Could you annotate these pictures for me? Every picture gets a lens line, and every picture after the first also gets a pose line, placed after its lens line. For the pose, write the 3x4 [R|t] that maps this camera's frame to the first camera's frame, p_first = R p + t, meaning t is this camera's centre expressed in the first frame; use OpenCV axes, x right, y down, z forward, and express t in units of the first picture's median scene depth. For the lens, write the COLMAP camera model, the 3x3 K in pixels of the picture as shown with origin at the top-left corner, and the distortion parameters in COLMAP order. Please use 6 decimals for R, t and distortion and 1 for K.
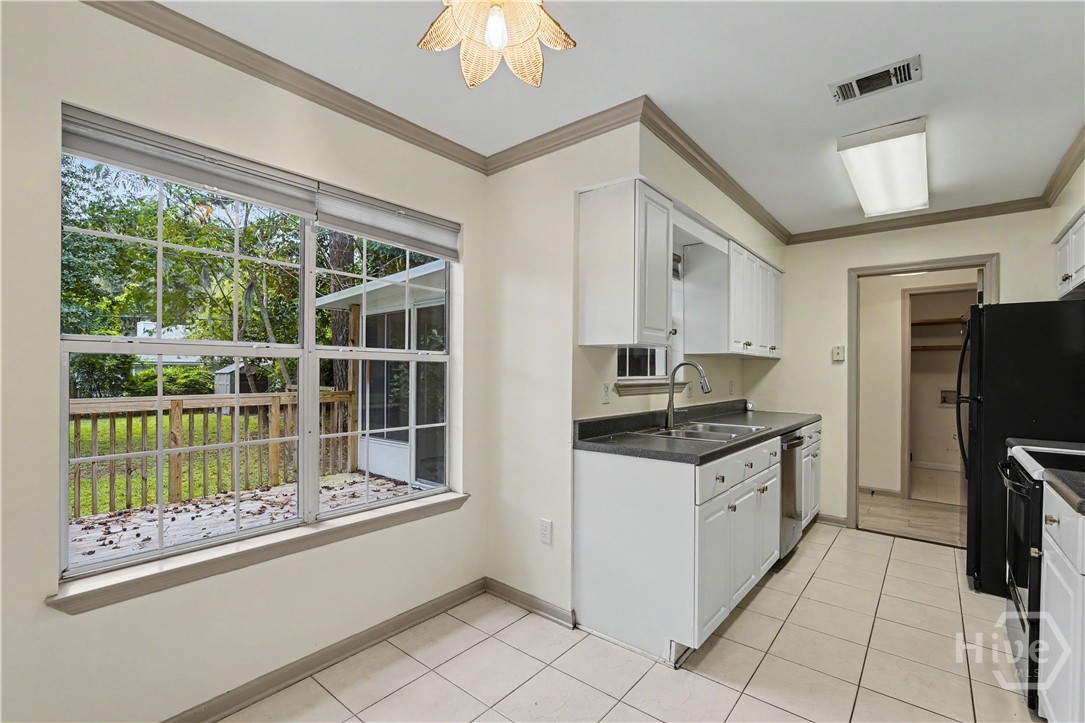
lens RADIAL K [[479.0, 0, 540.1], [0, 479.0, 367.7], [0, 0, 1]] dist [-0.010522, 0.003212]
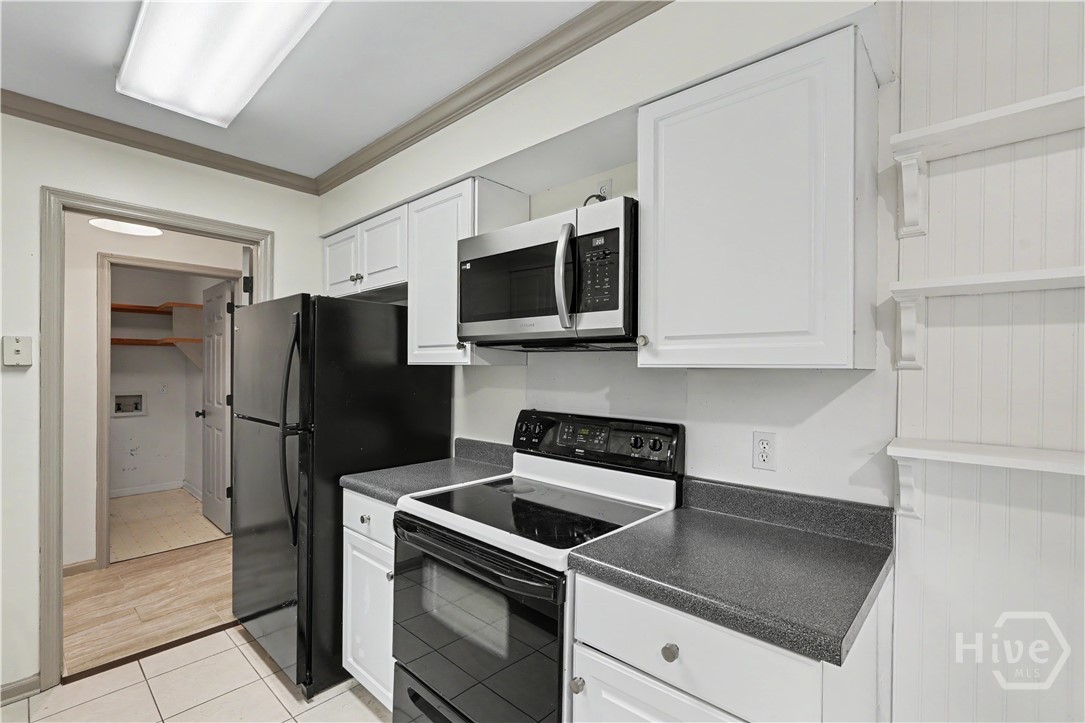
lens RADIAL K [[479.0, 0, 538.2], [0, 479.0, 367.3], [0, 0, 1]] dist [-0.010522, 0.003212]
pose [[0.049776, -0.011057, 0.998699, 0.190745], [-0.011566, 0.999865, 0.011646, -0.030366], [-0.998693, -0.012131, 0.049642, 0.517830]]
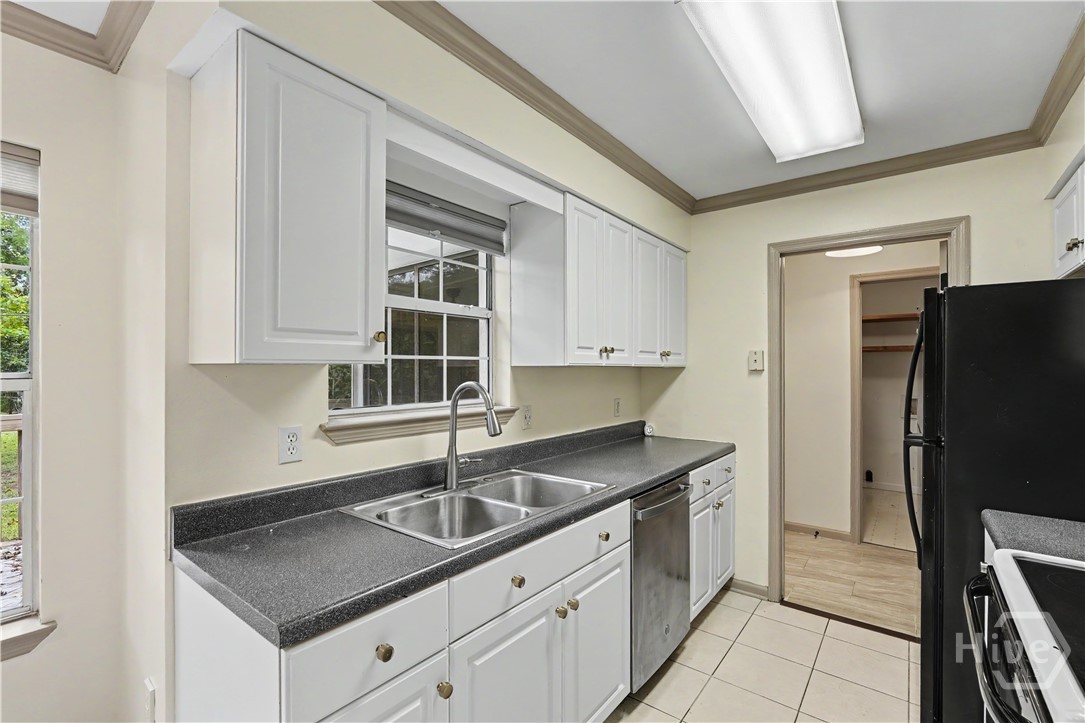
lens RADIAL K [[479.0, 0, 538.5], [0, 479.0, 366.7], [0, 0, 1]] dist [-0.010522, 0.003212]
pose [[0.999625, -0.008282, 0.026109, 0.323498], [0.008237, 0.999964, 0.001824, -0.029727], [-0.026124, -0.001608, 0.999657, 0.329368]]
